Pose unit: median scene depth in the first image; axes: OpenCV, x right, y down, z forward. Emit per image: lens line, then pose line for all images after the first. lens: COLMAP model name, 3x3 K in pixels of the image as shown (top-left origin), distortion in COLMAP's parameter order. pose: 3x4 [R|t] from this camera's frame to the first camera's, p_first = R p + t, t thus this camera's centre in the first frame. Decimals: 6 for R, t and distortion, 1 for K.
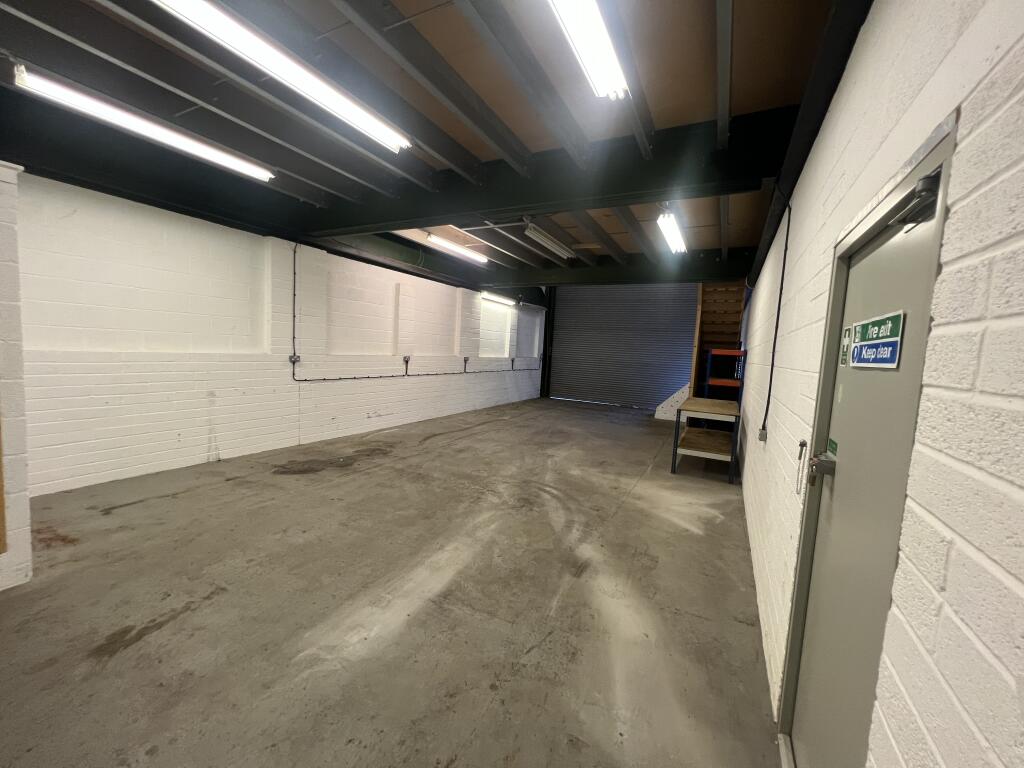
lens RADIAL K [[411.2, 0, 509.0], [0, 411.2, 380.6], [0, 0, 1]] dist [-0.002701, 0.000895]
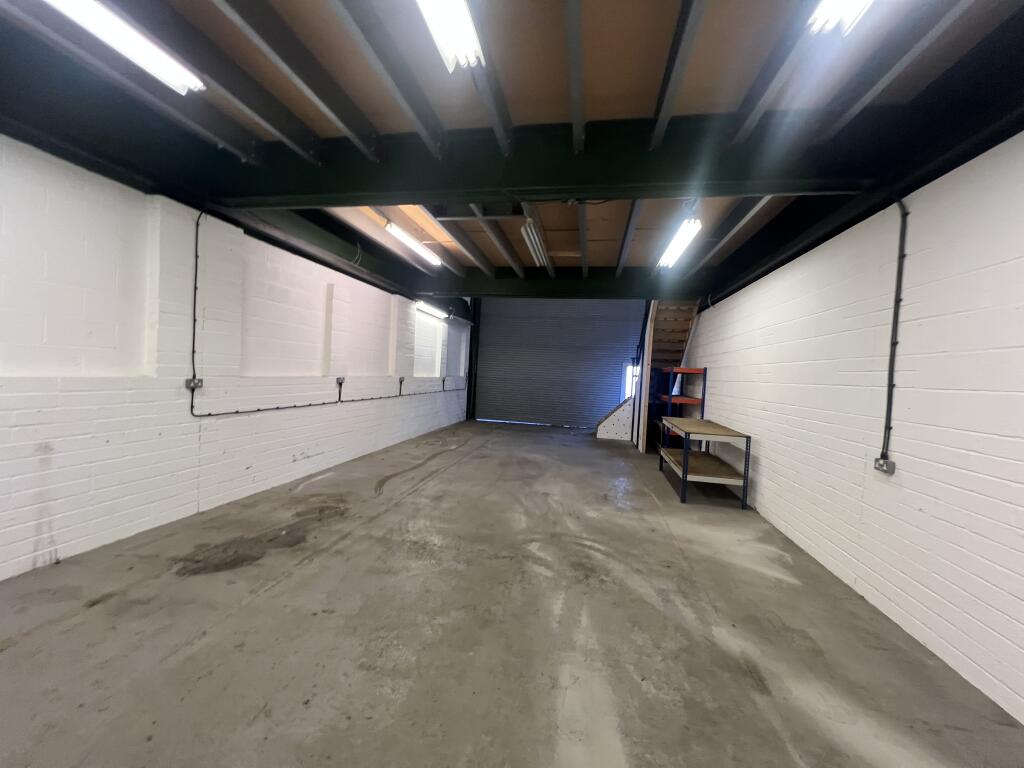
lens RADIAL K [[411.2, 0, 510.0], [0, 411.2, 380.2], [0, 0, 1]] dist [-0.002701, 0.000895]
pose [[0.956681, -0.012317, 0.290878, -0.255327], [0.025054, 0.998881, -0.040103, -0.021840], [-0.290059, 0.045654, 0.955919, 0.246245]]
